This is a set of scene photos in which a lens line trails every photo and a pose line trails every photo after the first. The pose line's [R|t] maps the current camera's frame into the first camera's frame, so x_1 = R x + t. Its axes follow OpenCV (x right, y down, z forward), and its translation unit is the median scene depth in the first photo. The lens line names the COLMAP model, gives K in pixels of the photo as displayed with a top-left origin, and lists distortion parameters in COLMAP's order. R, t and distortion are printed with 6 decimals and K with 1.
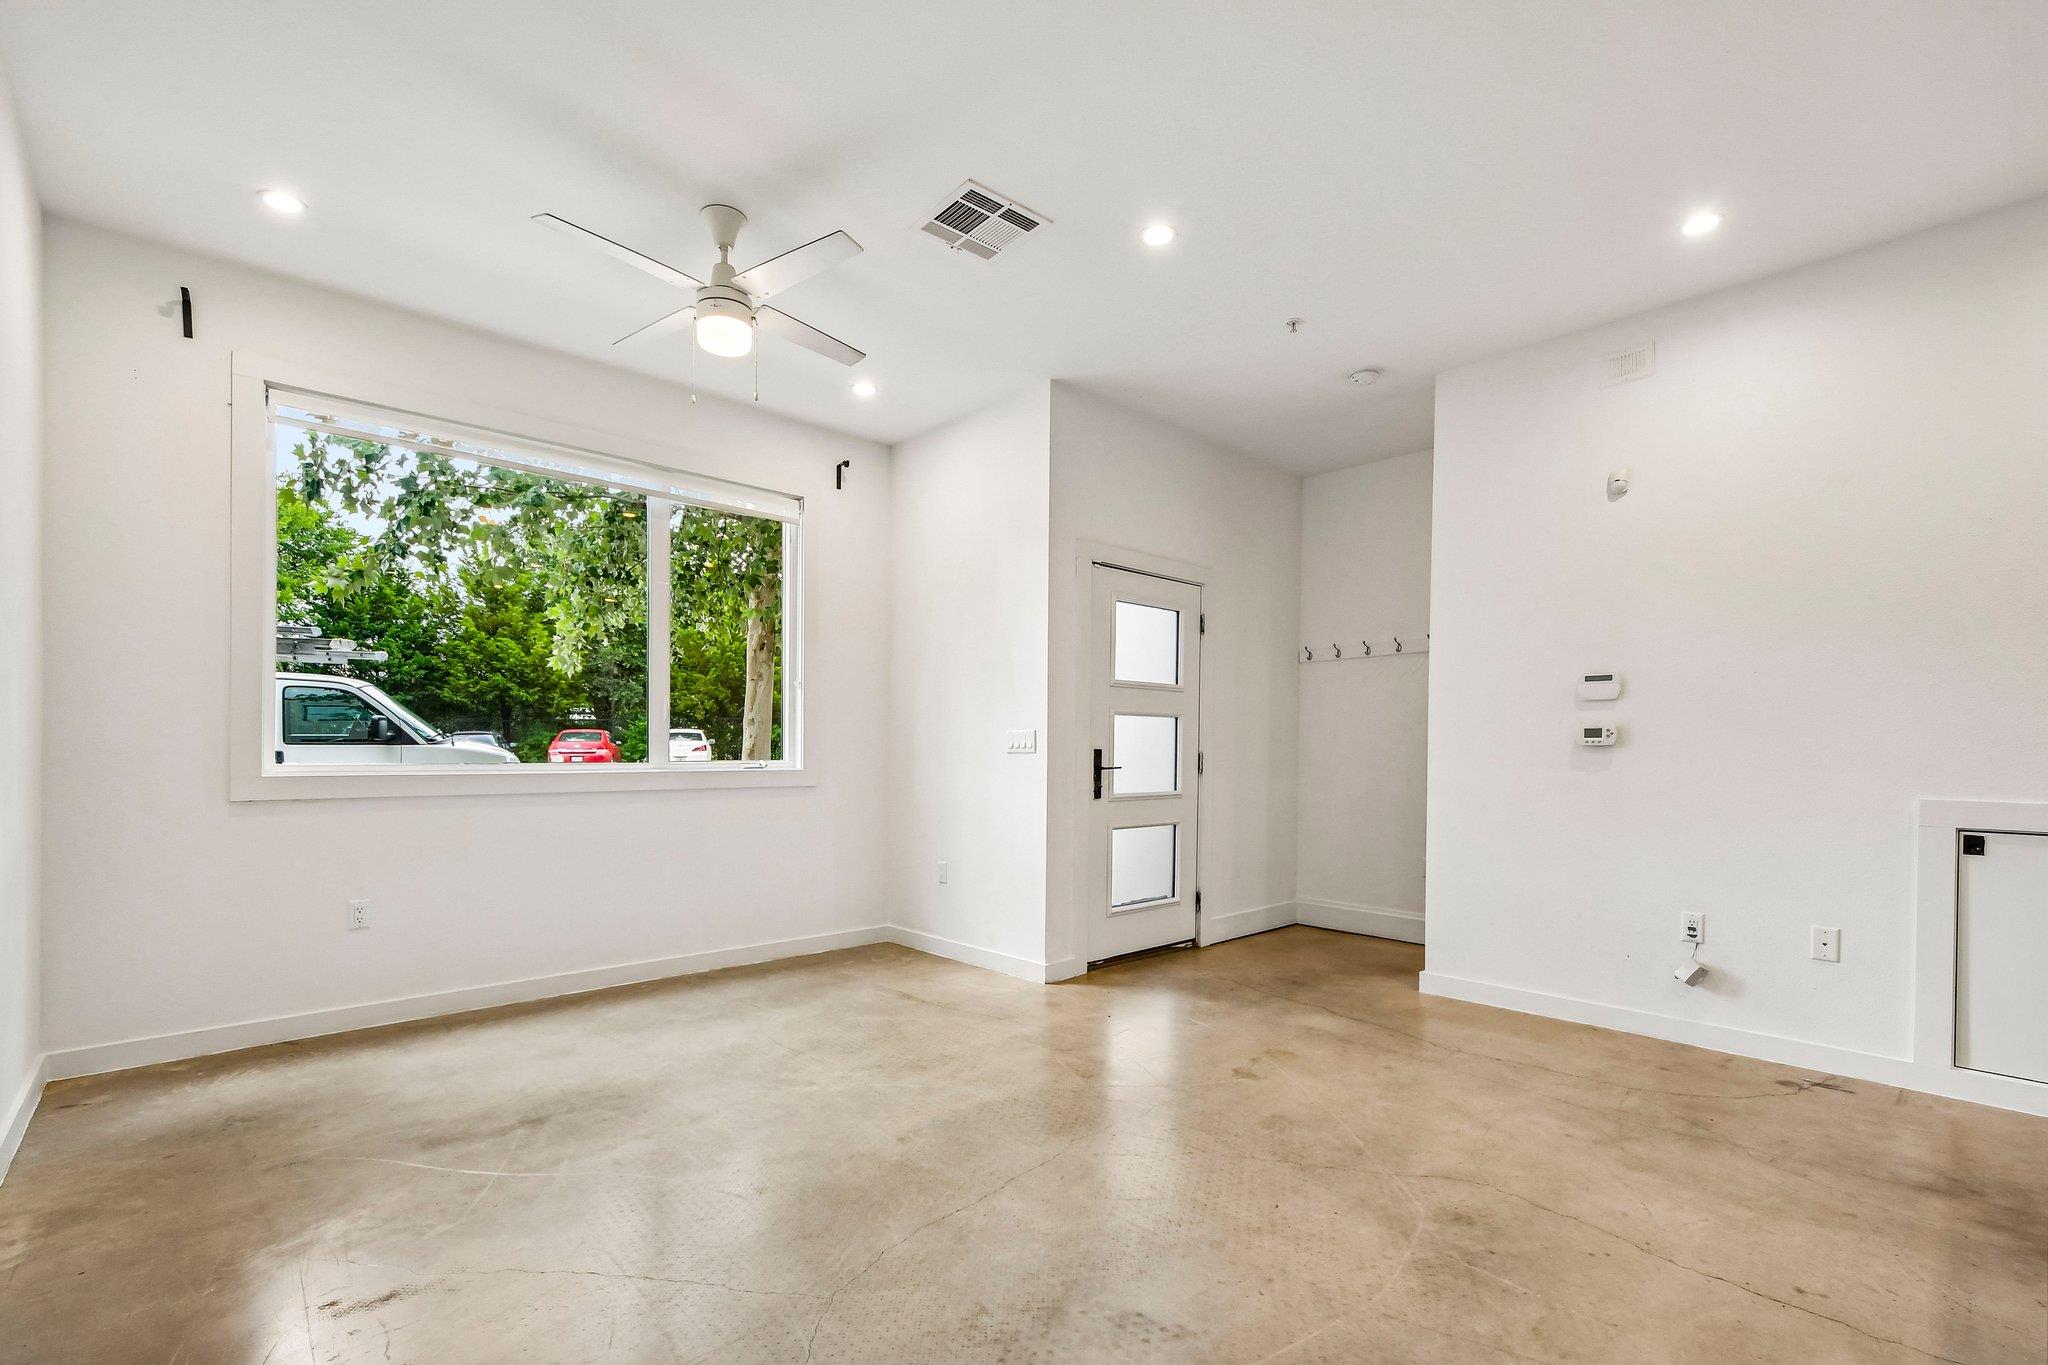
lens RADIAL K [[897.8, 0, 1029.0], [0, 897.8, 756.7], [0, 0, 1]] dist [0.002332, -0.000429]
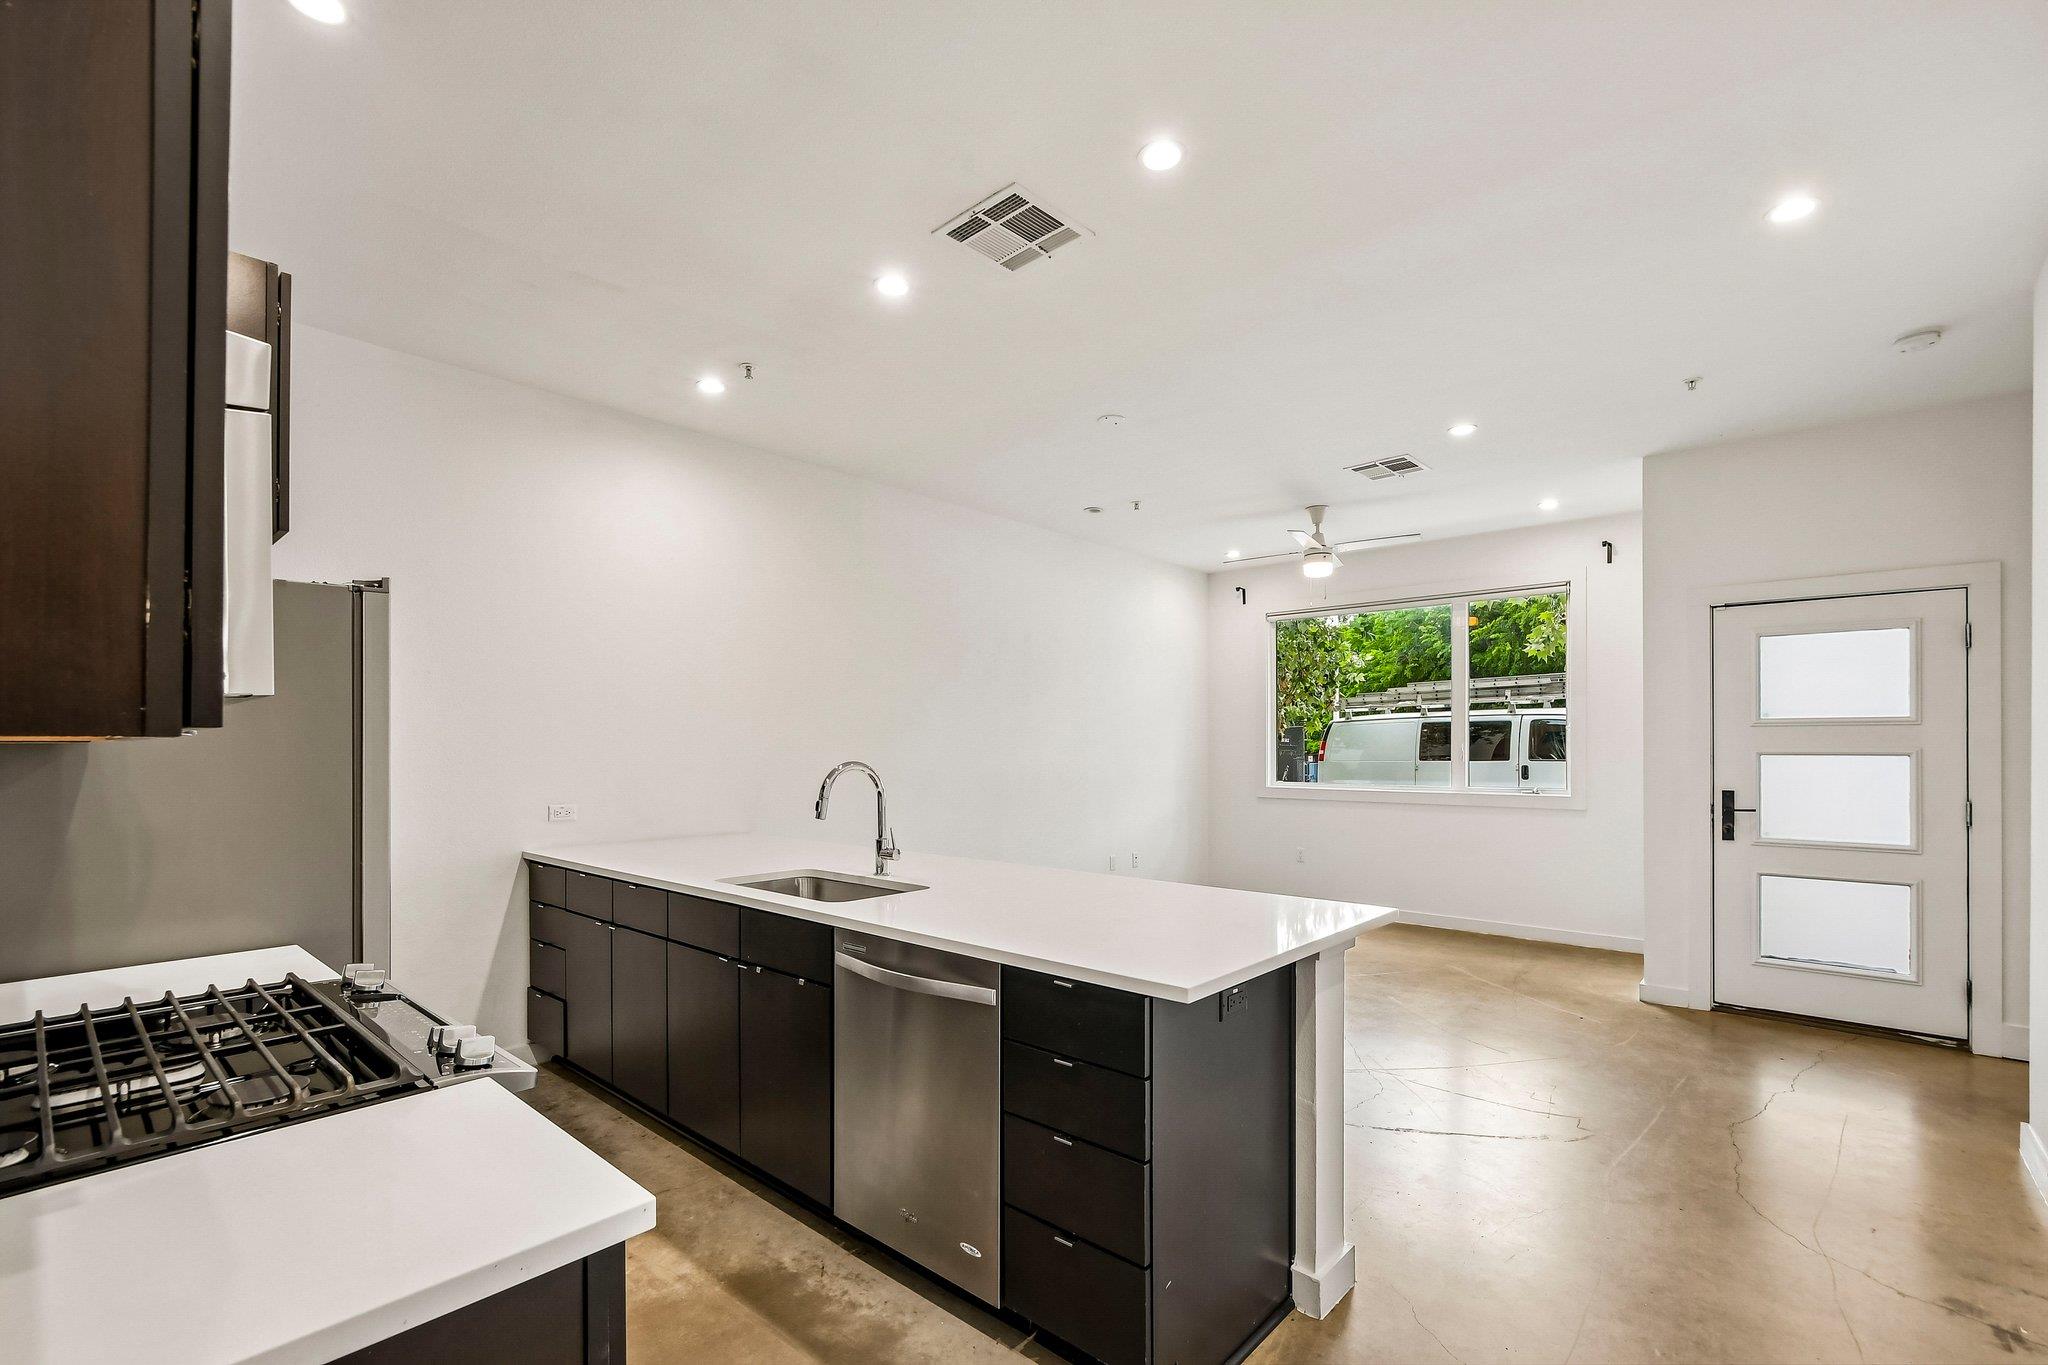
lens RADIAL K [[904.2, 0, 1013.0], [0, 904.2, 742.6], [0, 0, 1]] dist [0.000246, -0.000087]
pose [[0.076410, -0.012235, -0.997001, 0.917088], [-0.003092, 0.999917, -0.012508, -0.042233], [0.997072, 0.004038, 0.076366, 0.120295]]
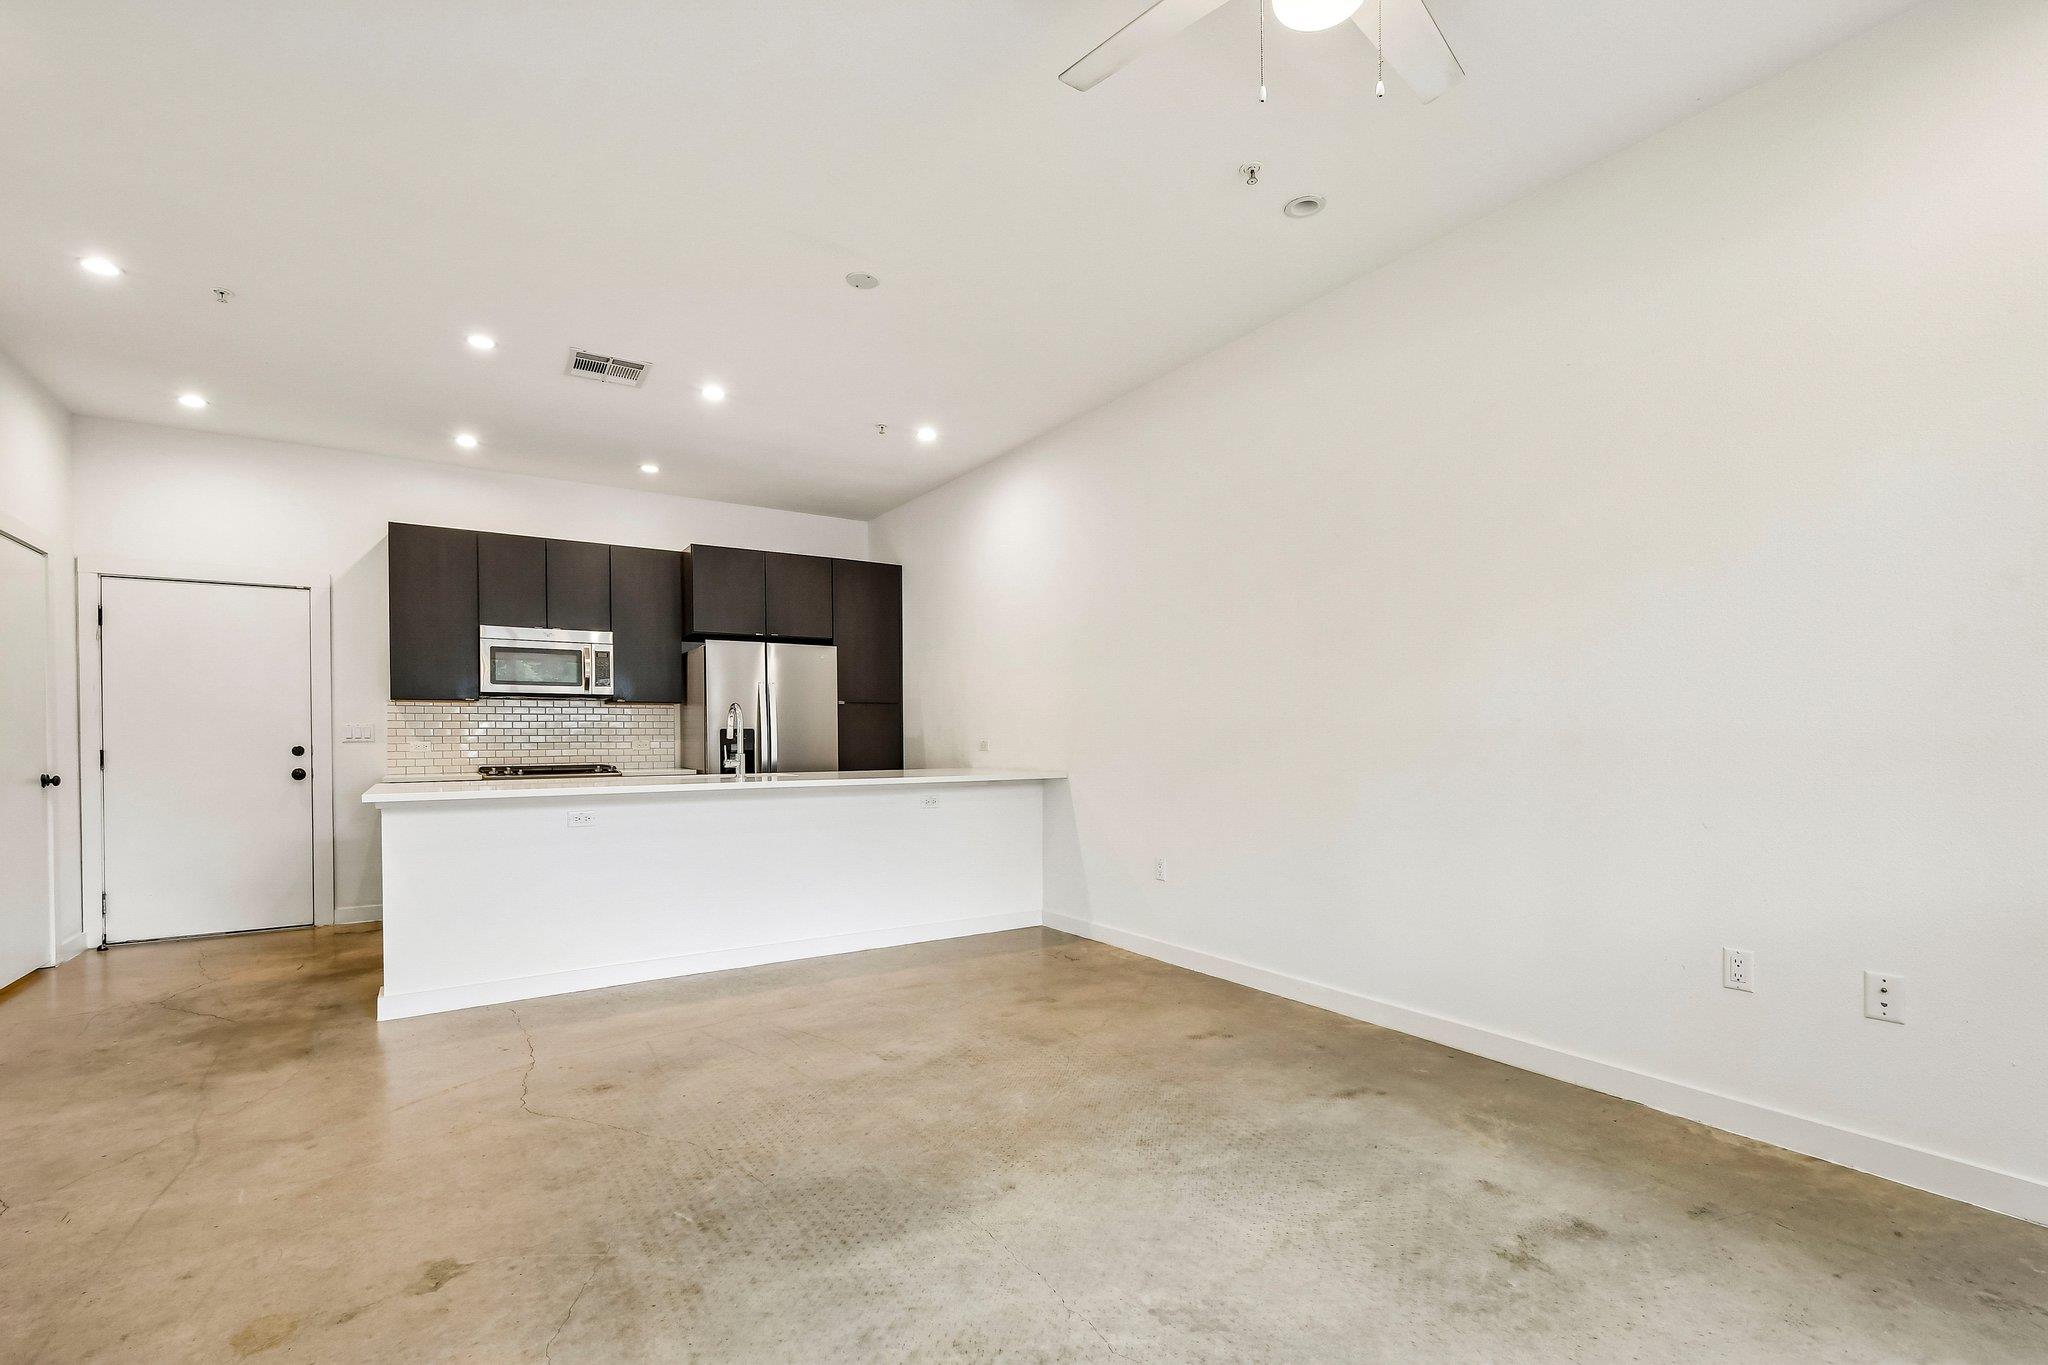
lens RADIAL K [[898.1, 0, 1017.9], [0, 898.1, 741.5], [0, 0, 1]] dist [0.000105, -0.000822]
pose [[-0.985951, -0.000700, 0.167033, -0.150274], [0.001533, 0.999911, 0.013236, -0.006876], [-0.167027, 0.013306, -0.985862, 0.948483]]
